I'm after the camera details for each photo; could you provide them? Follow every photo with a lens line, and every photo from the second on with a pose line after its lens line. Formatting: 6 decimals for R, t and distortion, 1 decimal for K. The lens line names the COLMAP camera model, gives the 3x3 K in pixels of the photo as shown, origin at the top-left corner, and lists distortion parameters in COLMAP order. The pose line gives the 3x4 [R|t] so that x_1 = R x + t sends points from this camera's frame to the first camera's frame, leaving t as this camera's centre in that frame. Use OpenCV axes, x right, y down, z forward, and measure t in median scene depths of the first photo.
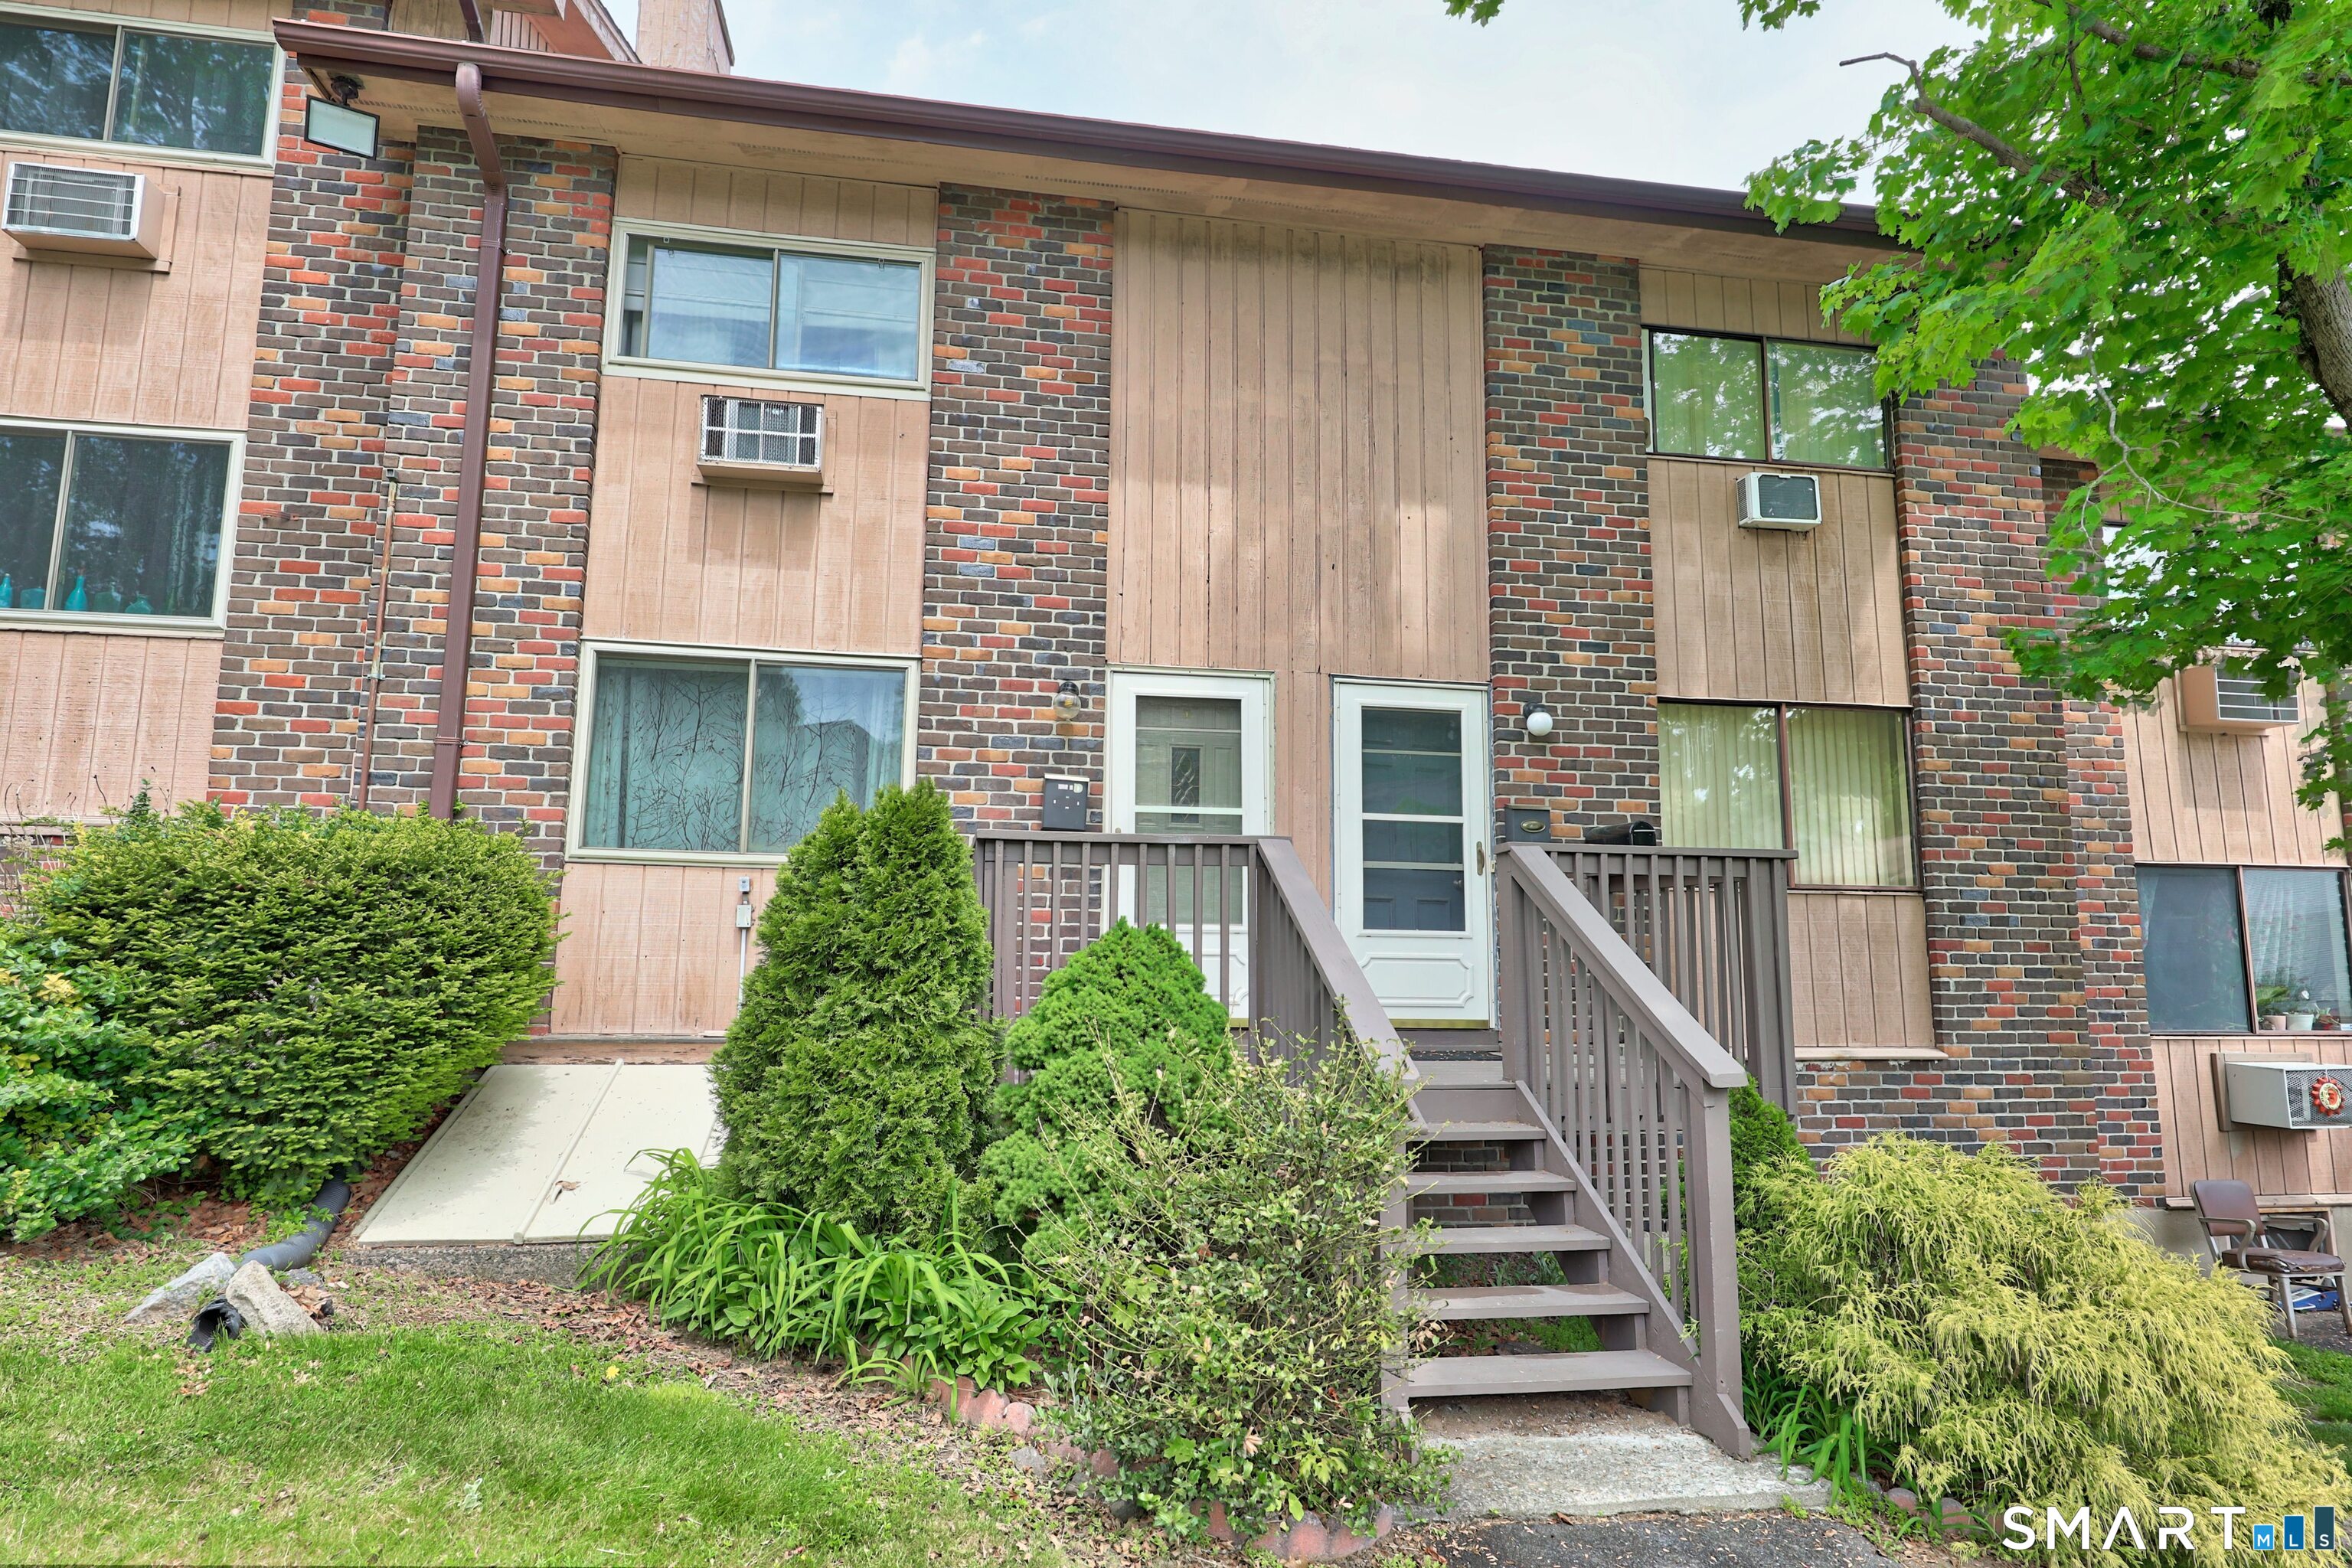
lens RADIAL K [[1296.8, 0, 1176.0], [0, 1296.8, 784.0], [0, 0, 1]] dist [0.000609, 0.000339]
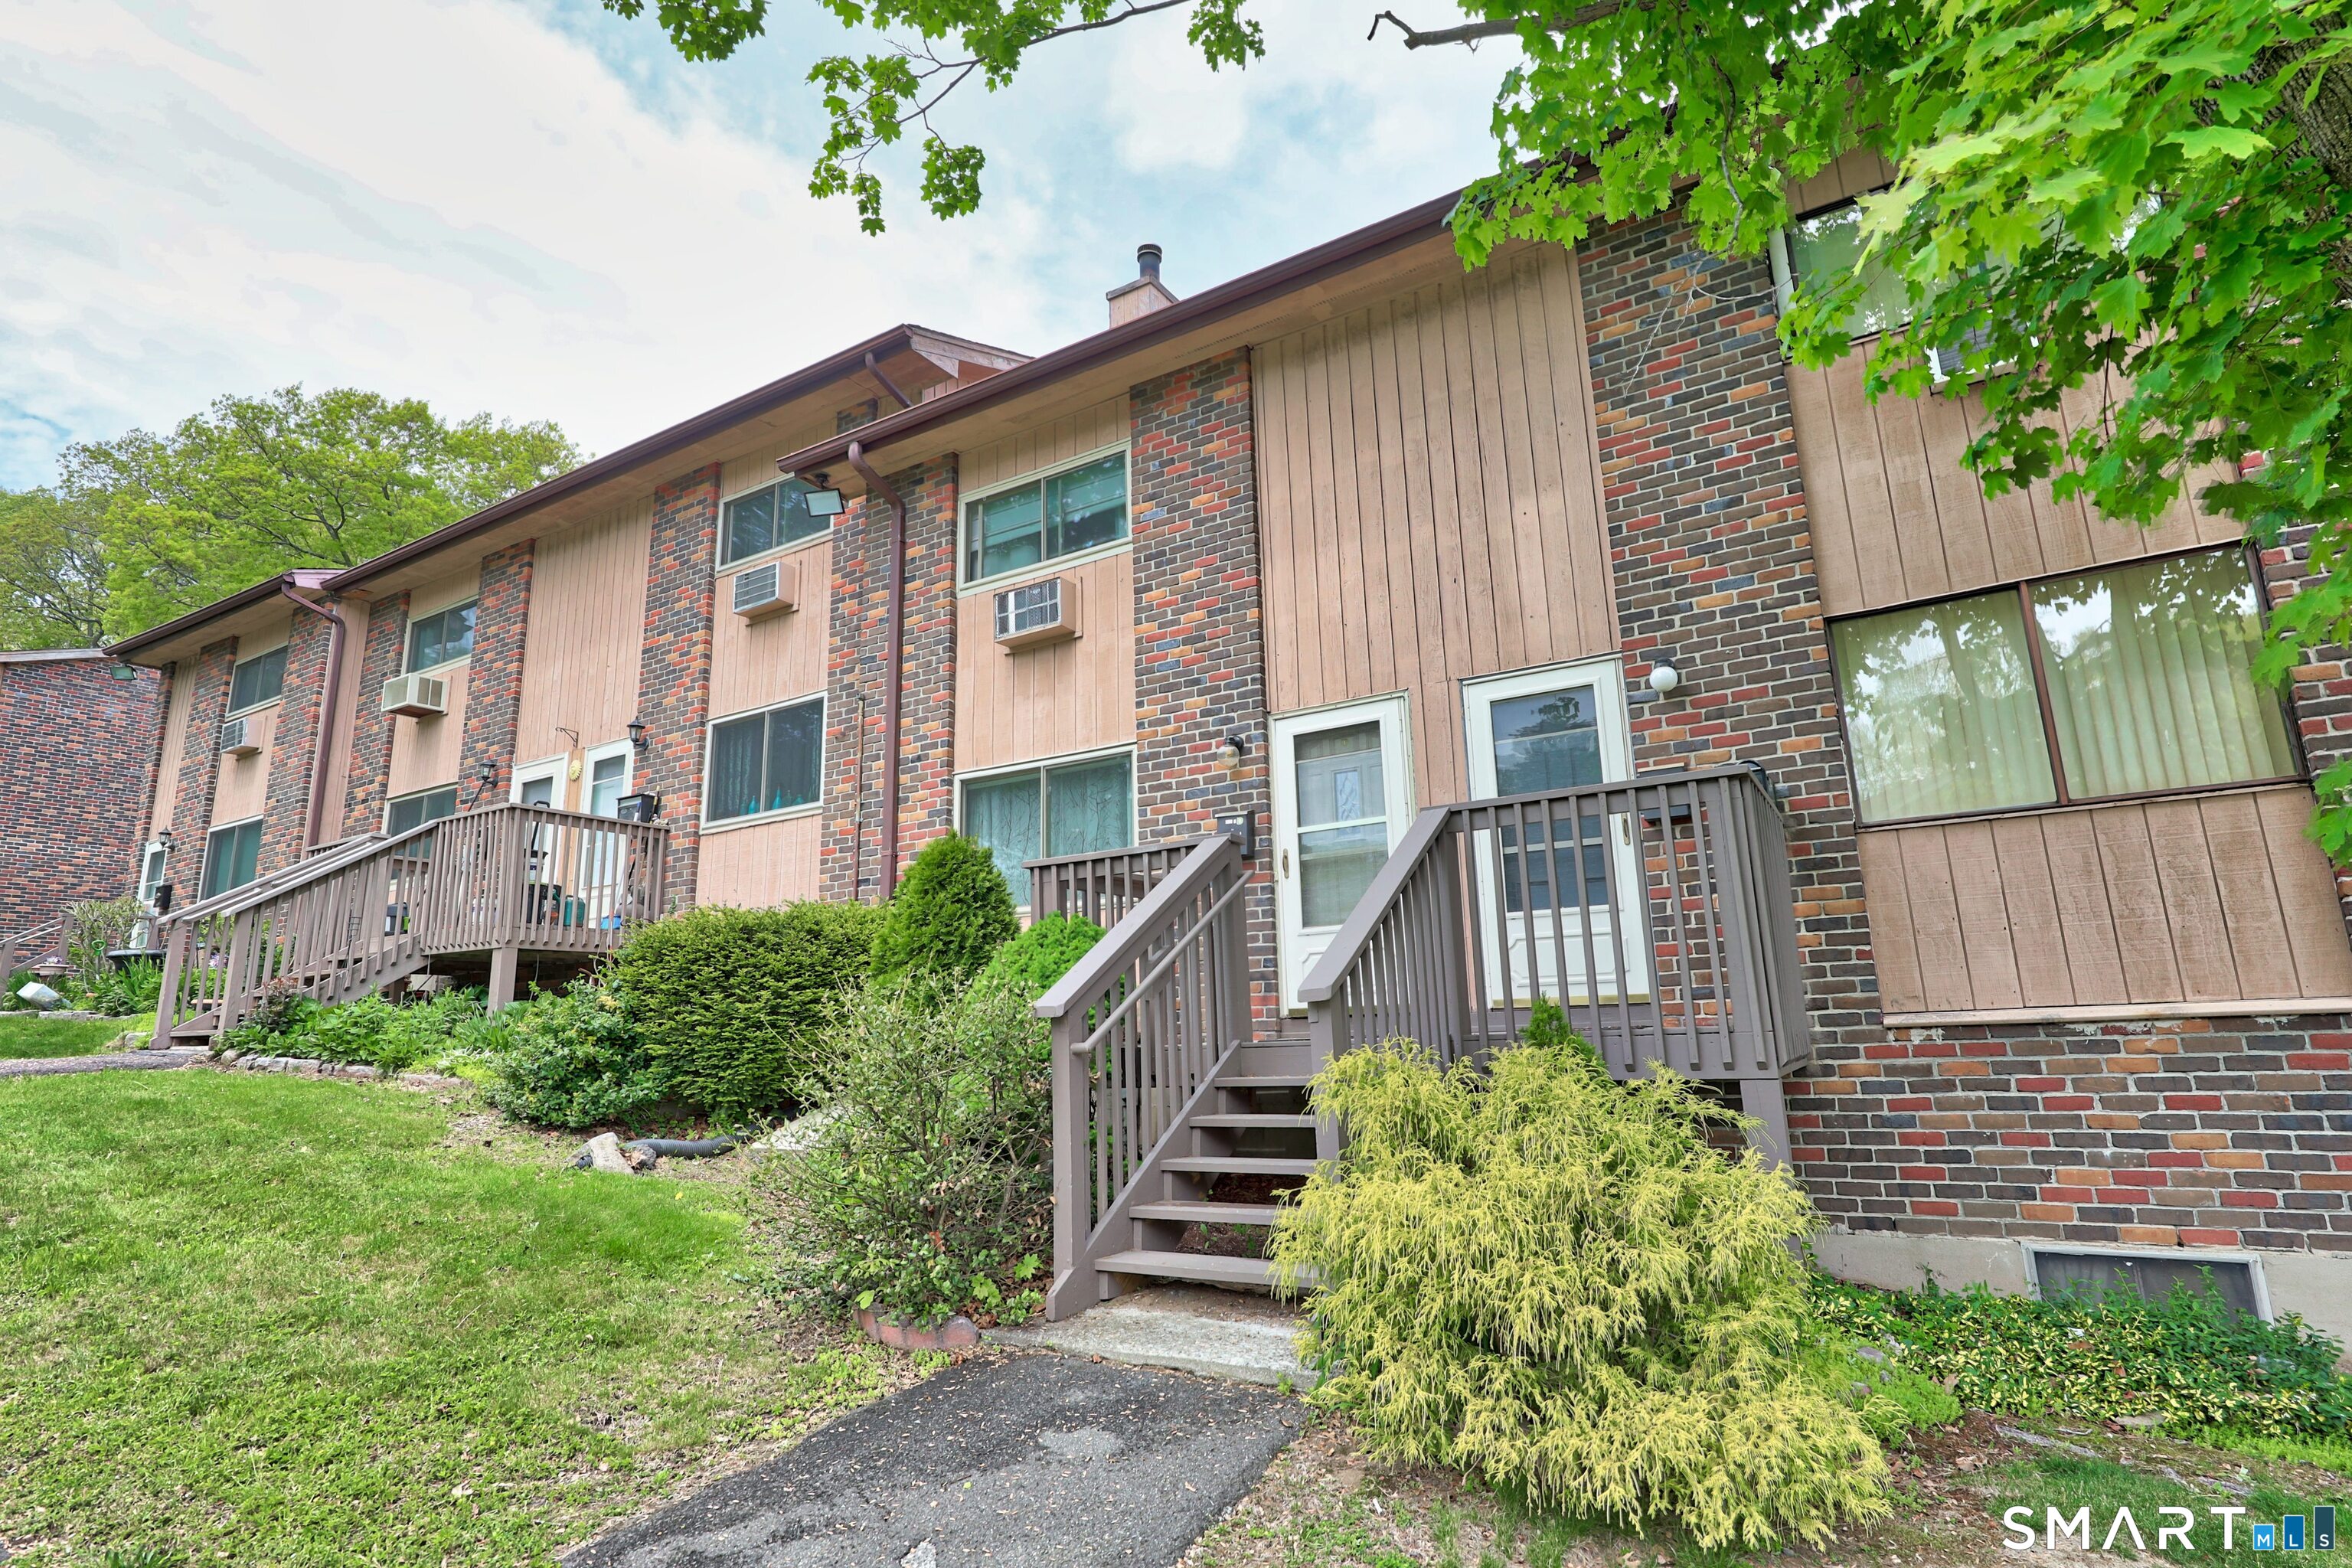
lens RADIAL K [[1202.4, 0, 1183.9], [0, 1202.4, 777.4], [0, 0, 1]] dist [0.002255, -0.000804]
pose [[0.753196, -0.177775, -0.633318, 0.583336], [0.129733, 0.984024, -0.121931, 0.090215], [0.644876, 0.009676, 0.764226, 0.097226]]
